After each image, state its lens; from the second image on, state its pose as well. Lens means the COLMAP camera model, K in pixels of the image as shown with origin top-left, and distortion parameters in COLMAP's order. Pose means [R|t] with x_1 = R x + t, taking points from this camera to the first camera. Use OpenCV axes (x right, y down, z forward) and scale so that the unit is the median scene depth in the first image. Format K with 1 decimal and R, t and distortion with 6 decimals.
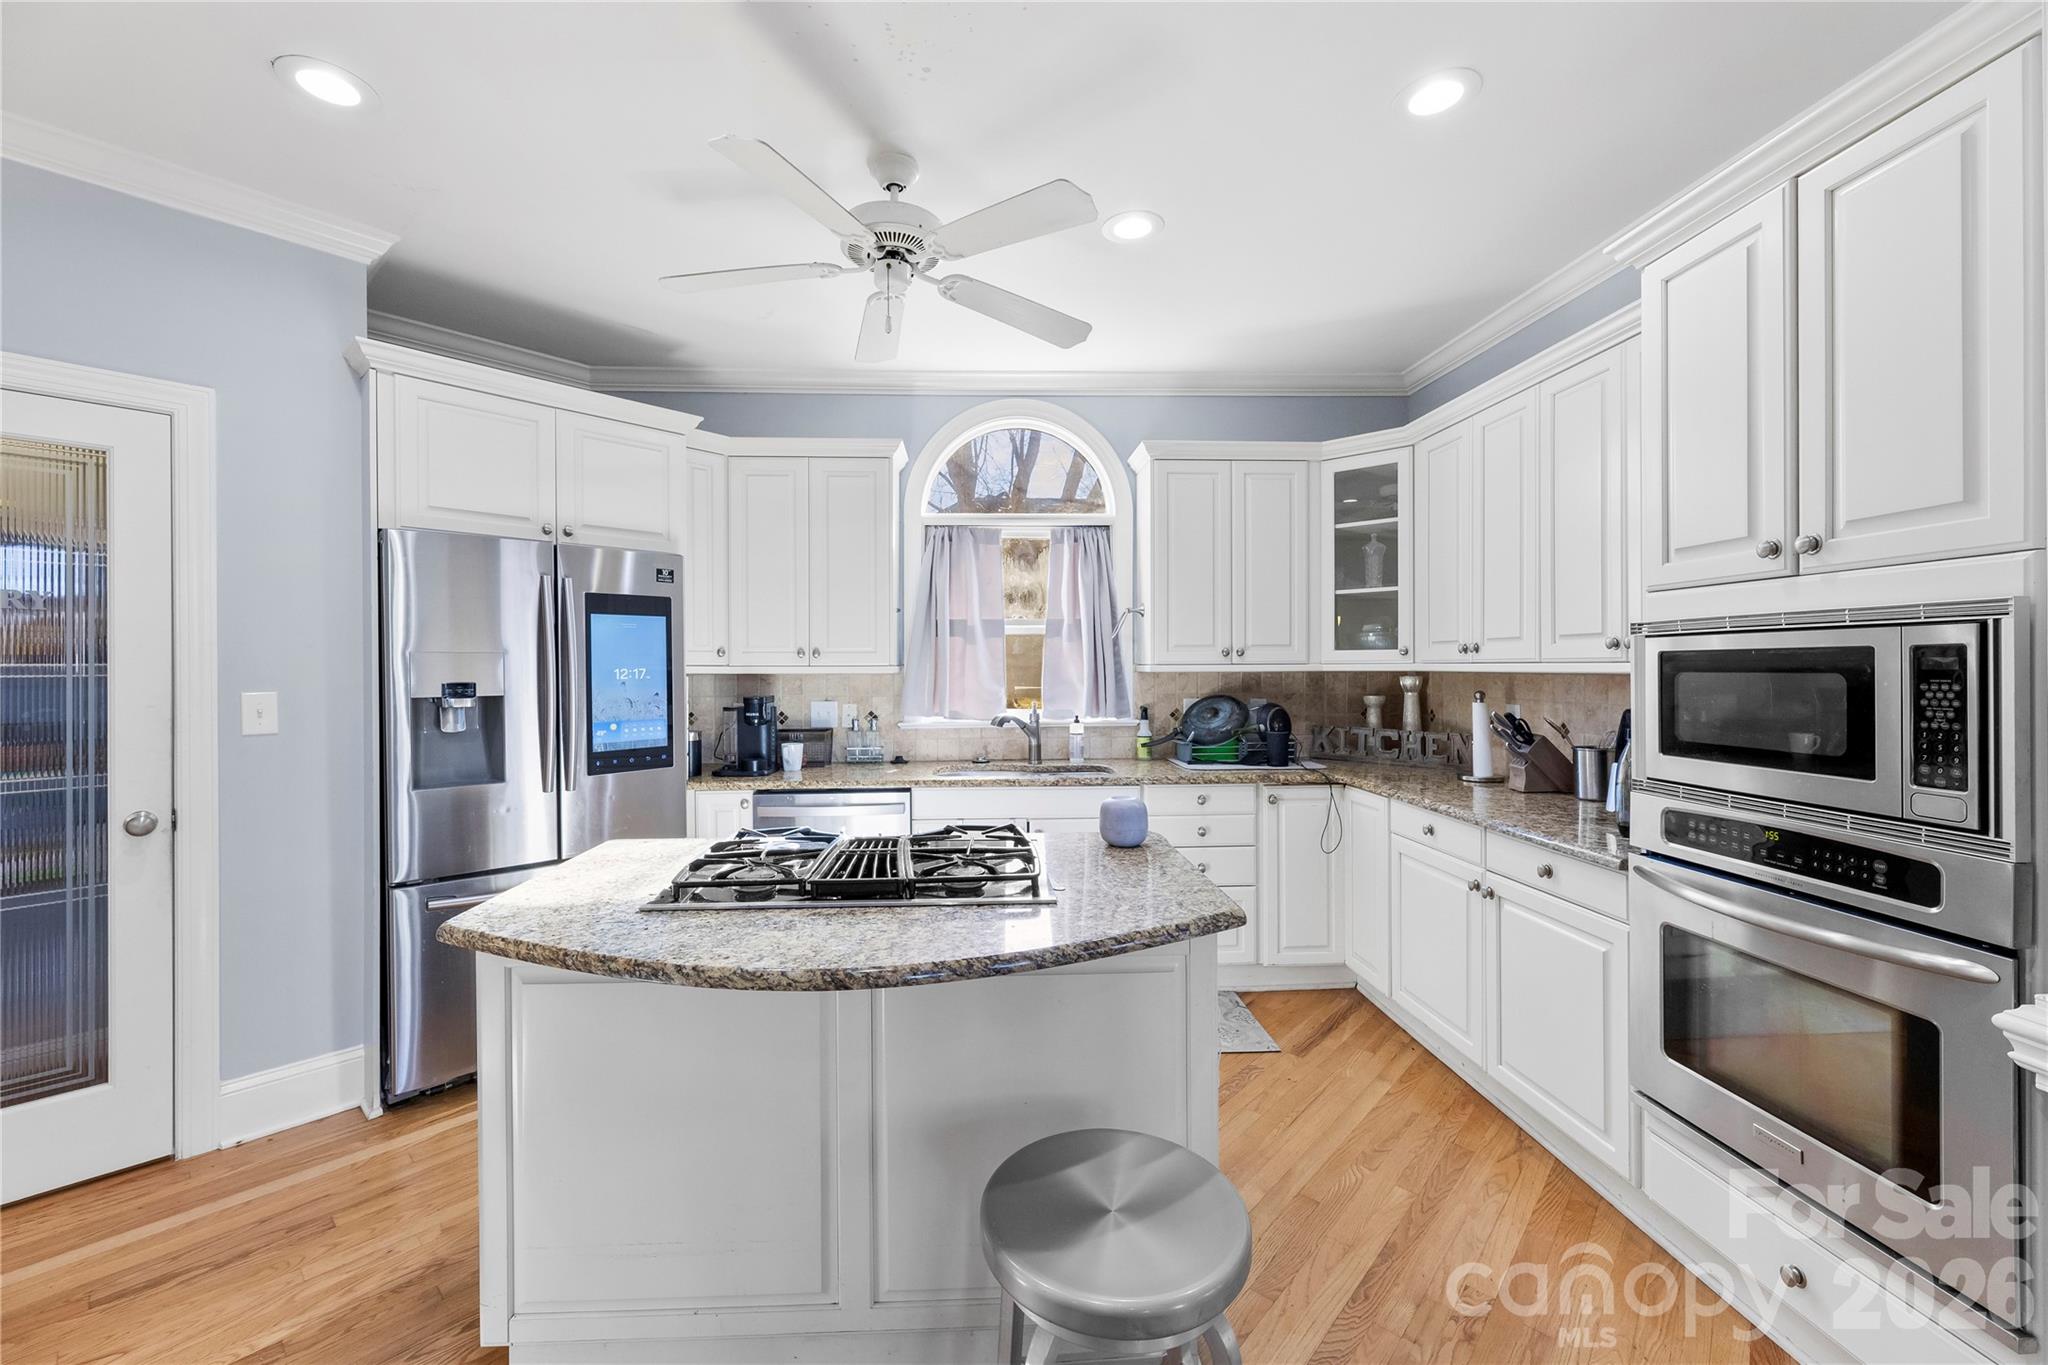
lens RADIAL K [[824.7, 0, 1019.7], [0, 824.7, 673.3], [0, 0, 1]] dist [0.000867, -0.000841]
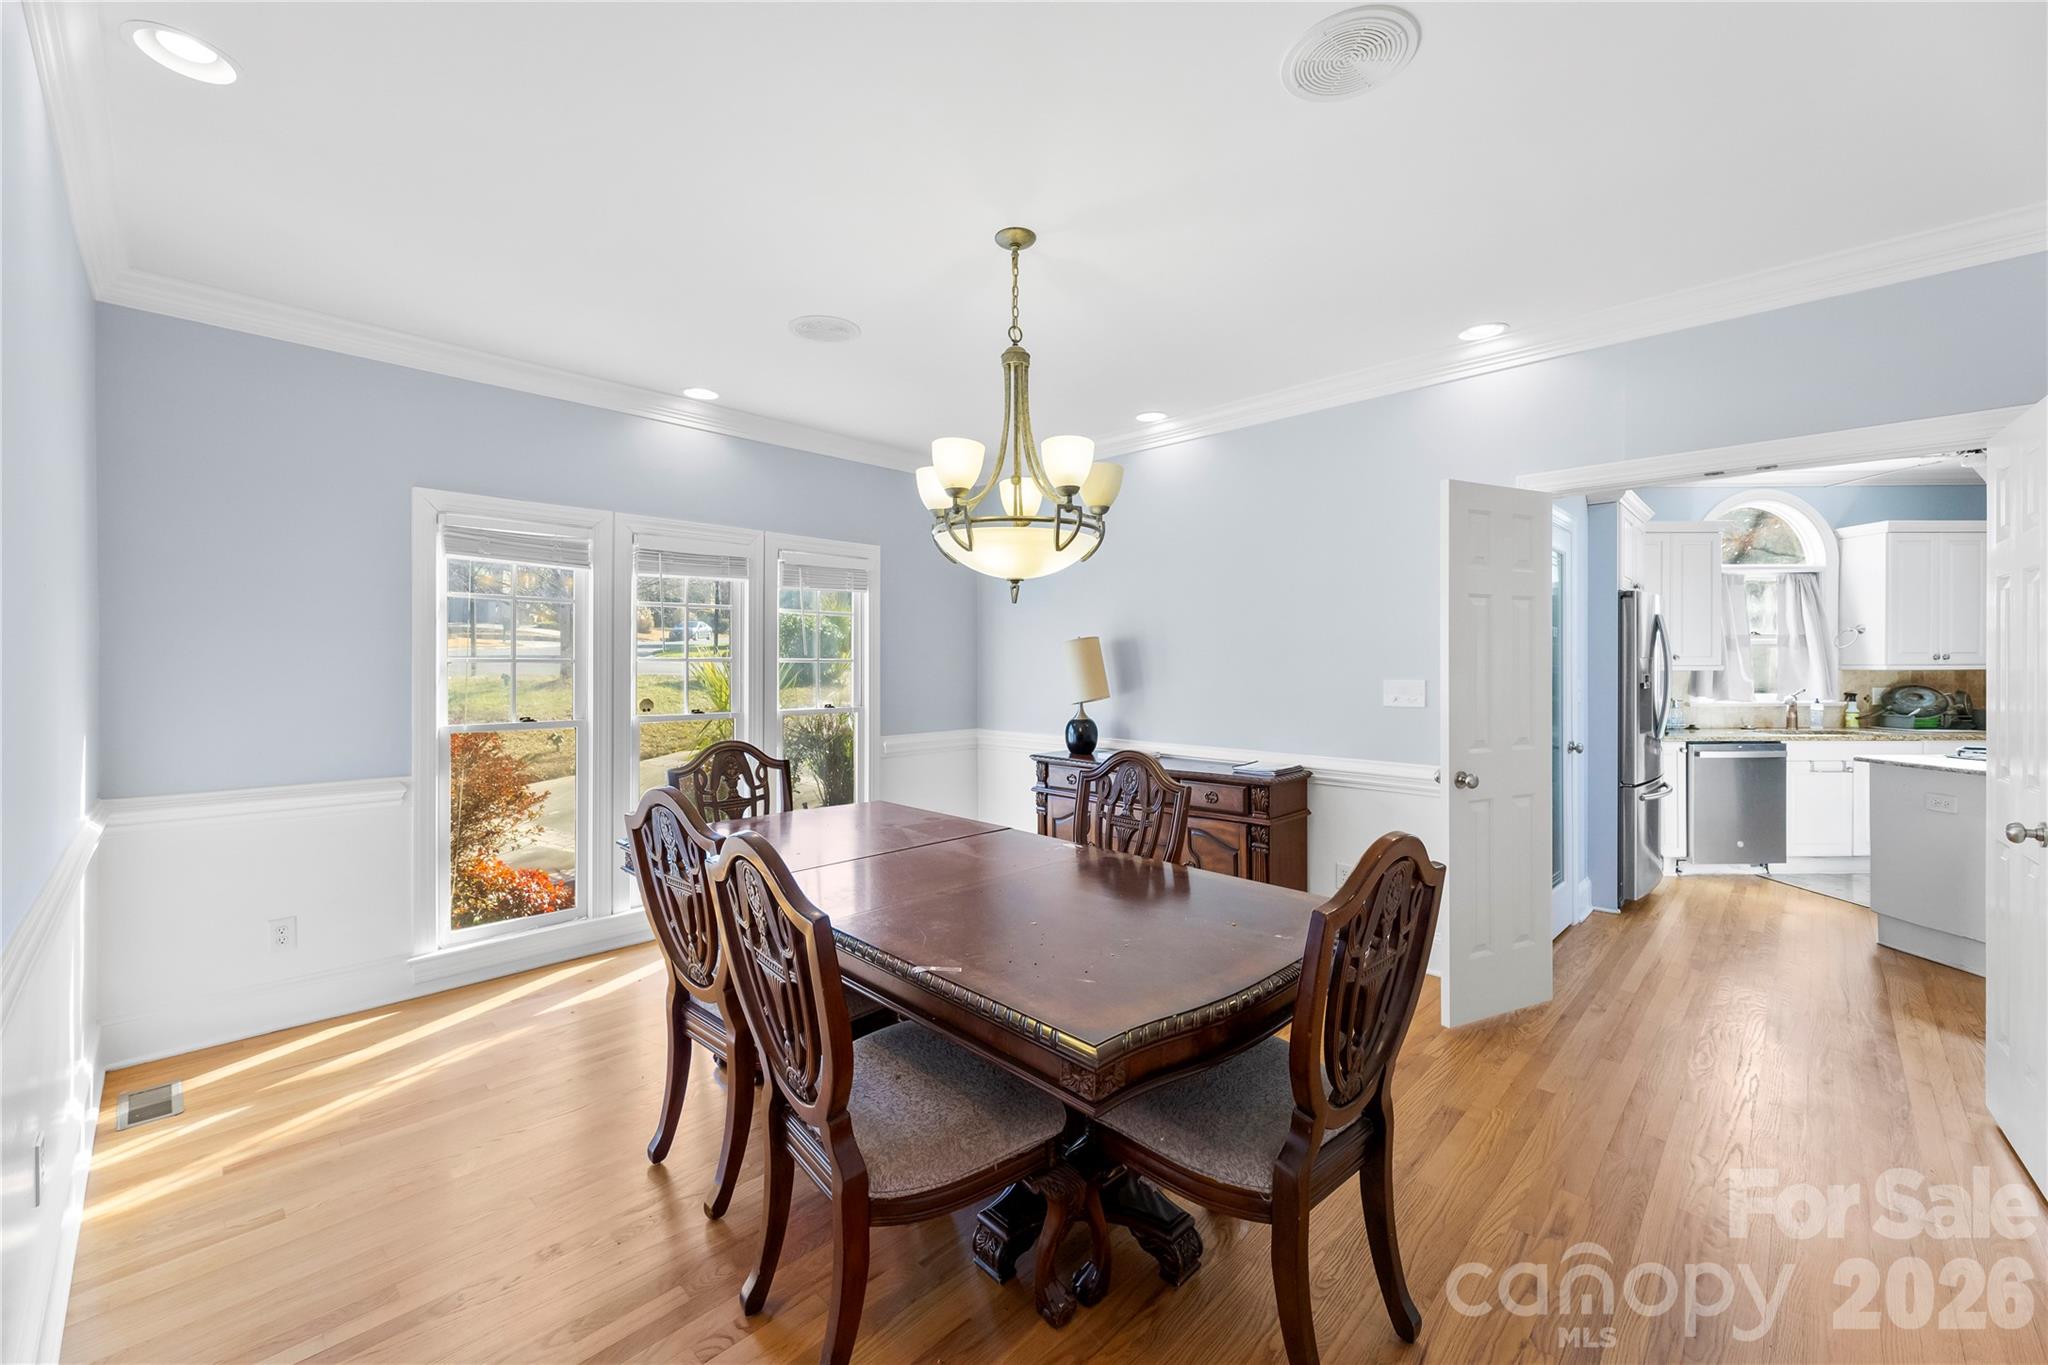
lens RADIAL K [[824.7, 0, 1021.9], [0, 824.7, 670.8], [0, 0, 1]] dist [0.000867, -0.000841]
pose [[0.999718, 0.002974, -0.023552, -1.459989], [-0.003027, 0.999993, -0.002194, 0.008623], [0.023545, 0.002265, 0.999720, -0.597553]]
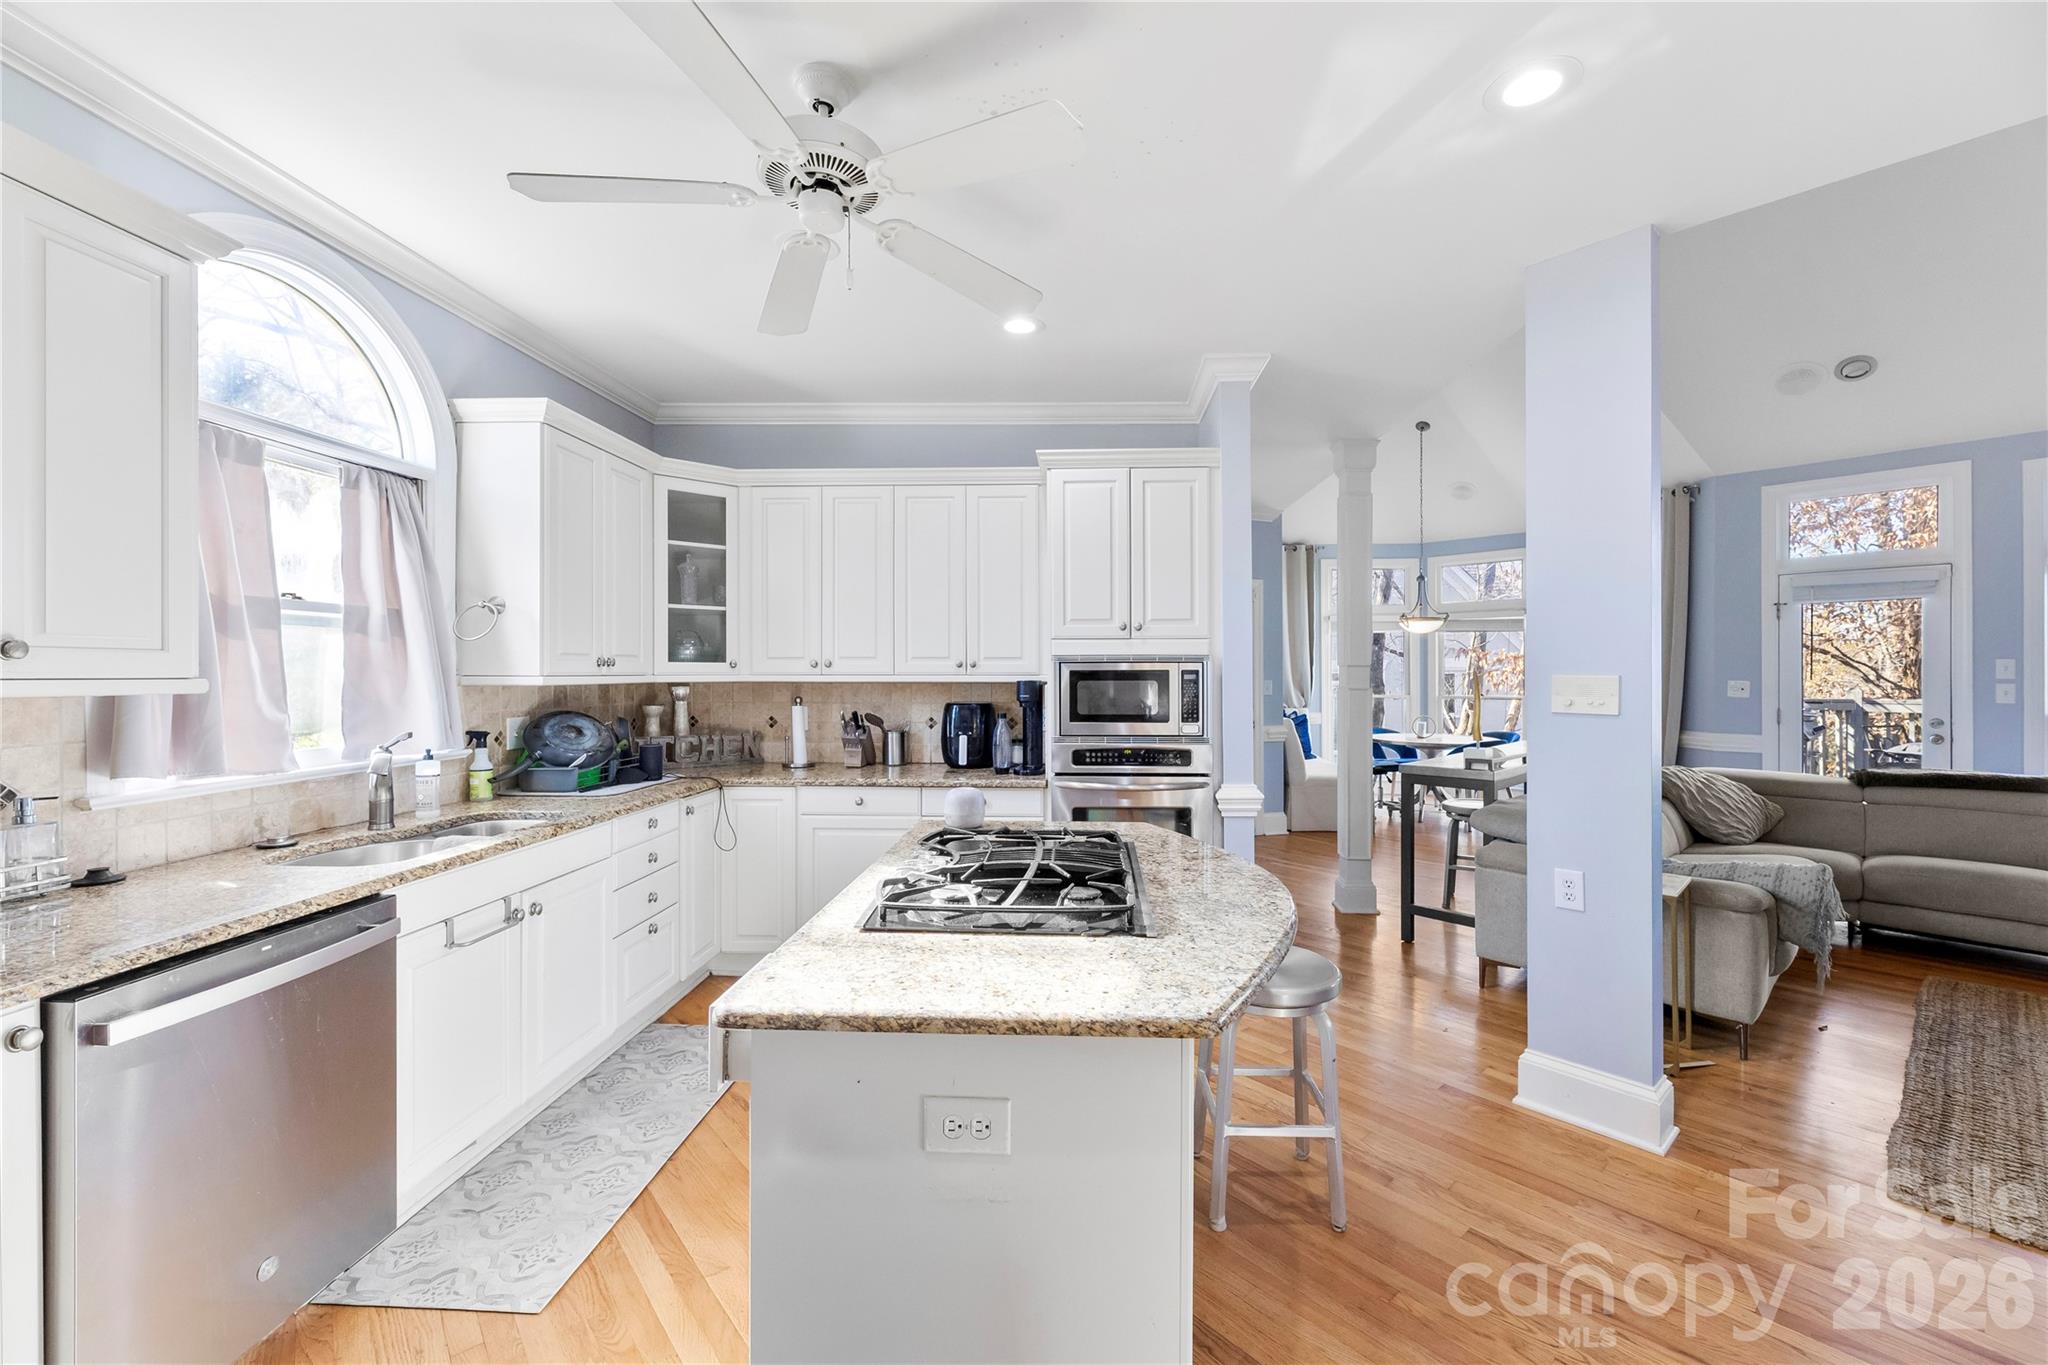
lens RADIAL K [[824.7, 0, 1032.8], [0, 824.7, 670.3], [0, 0, 1]] dist [0.000867, -0.000841]
pose [[0.102466, 0.006695, 0.994714, -0.609699], [0.007950, 0.999940, -0.007549, -0.006272], [-0.994705, 0.008682, 0.102406, 0.451608]]
